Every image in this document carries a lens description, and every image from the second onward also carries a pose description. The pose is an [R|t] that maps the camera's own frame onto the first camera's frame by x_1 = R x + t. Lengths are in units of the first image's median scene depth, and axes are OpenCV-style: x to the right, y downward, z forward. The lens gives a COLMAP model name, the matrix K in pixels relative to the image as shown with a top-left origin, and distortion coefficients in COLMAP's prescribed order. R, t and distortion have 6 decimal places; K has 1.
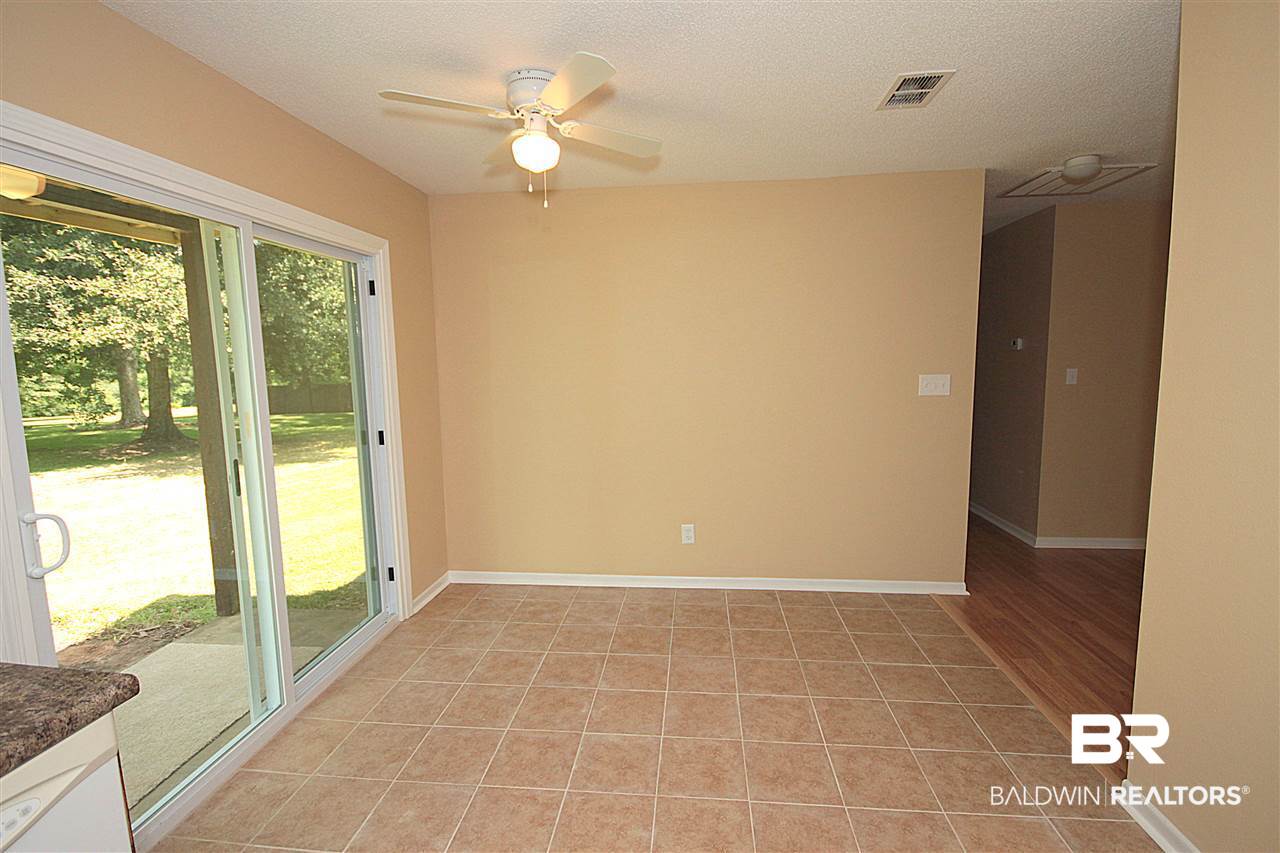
lens RADIAL K [[592.9, 0, 642.2], [0, 592.9, 422.3], [0, 0, 1]] dist [0.001308, -0.002627]
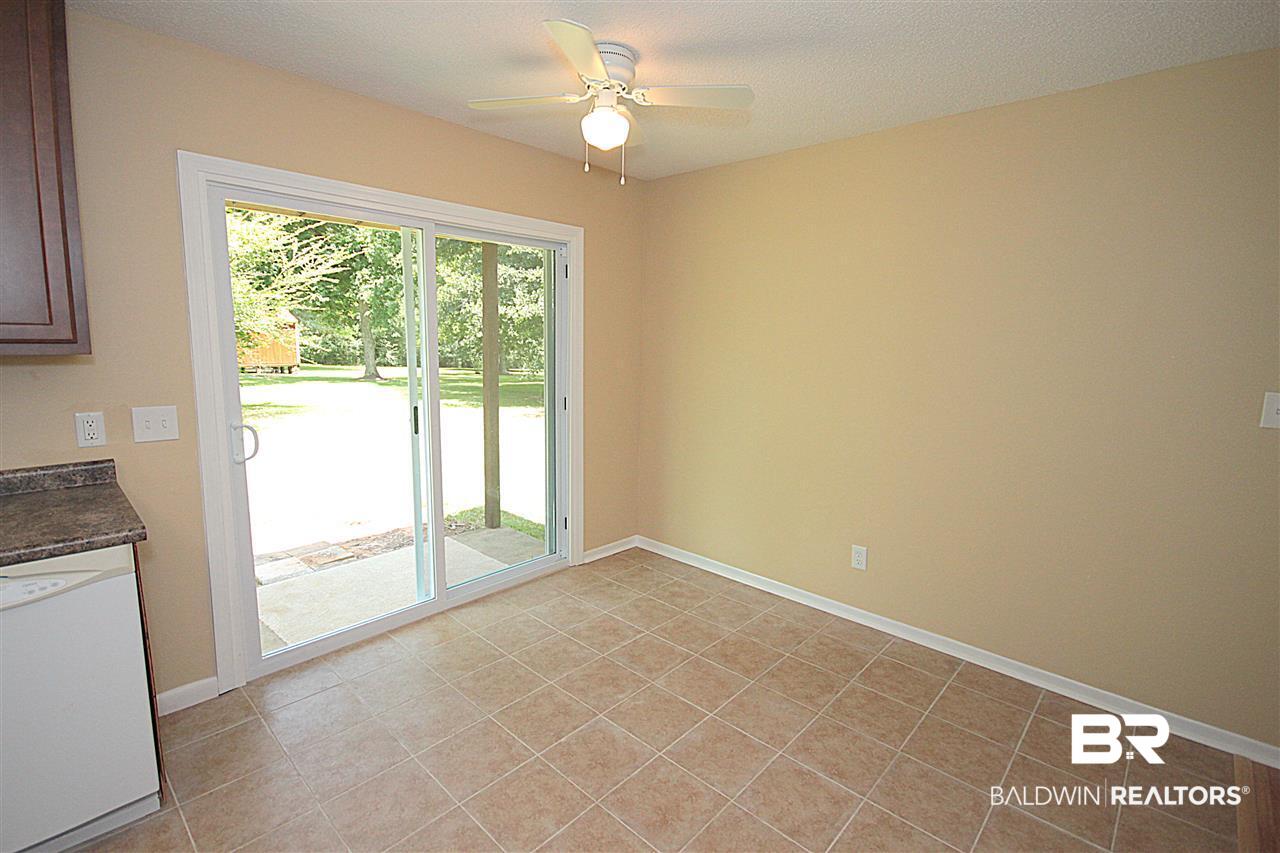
lens RADIAL K [[592.9, 0, 634.4], [0, 592.9, 422.1], [0, 0, 1]] dist [0.001308, -0.002627]
pose [[0.790753, 0.120686, -0.600120, 0.390941], [-0.099183, 0.992678, 0.068942, -0.034092], [0.604046, 0.005005, 0.796934, 0.187129]]
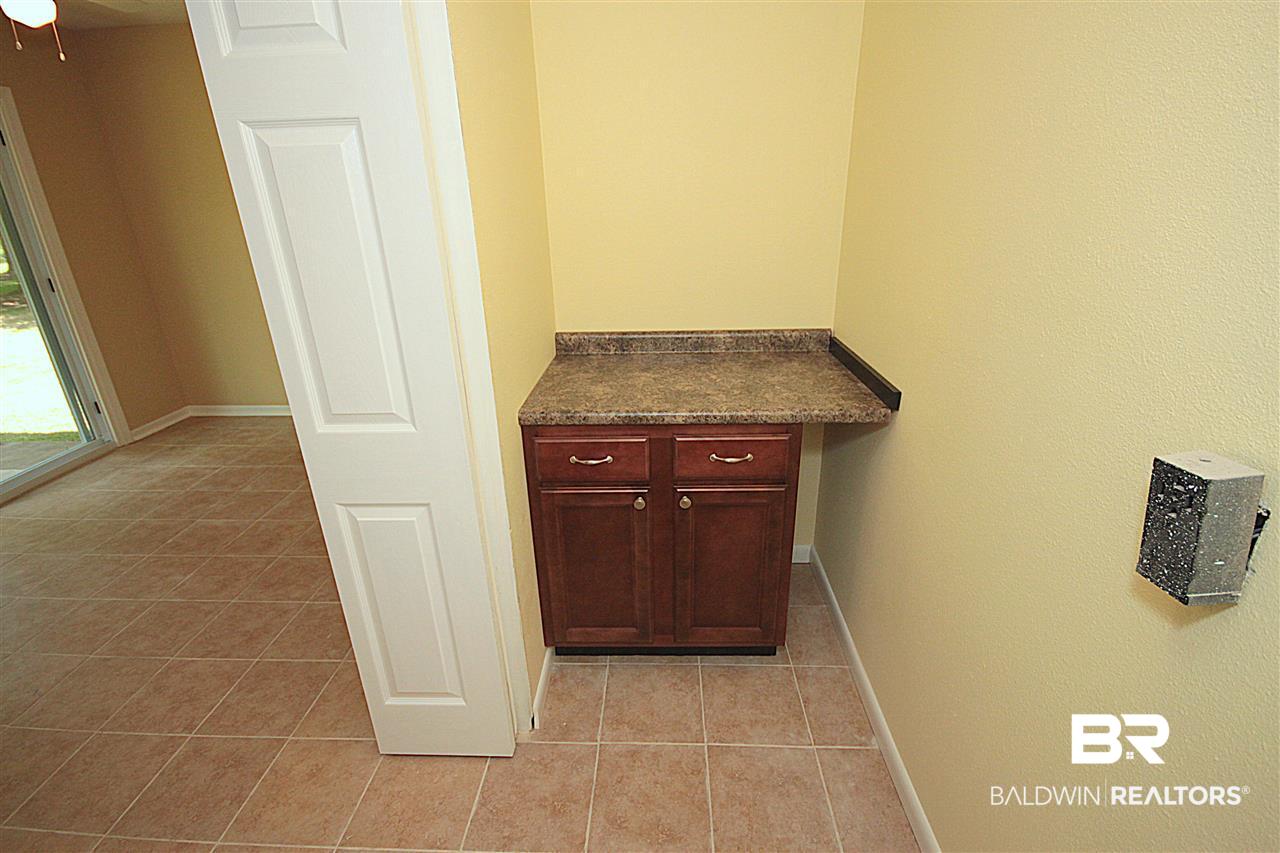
lens RADIAL K [[592.9, 0, 637.0], [0, 592.9, 425.1], [0, 0, 1]] dist [0.001308, -0.002627]
pose [[0.998793, -0.024529, 0.042565, 0.632833], [0.012637, 0.965558, 0.259881, 0.007857], [-0.047474, -0.259029, 0.964702, -0.173051]]
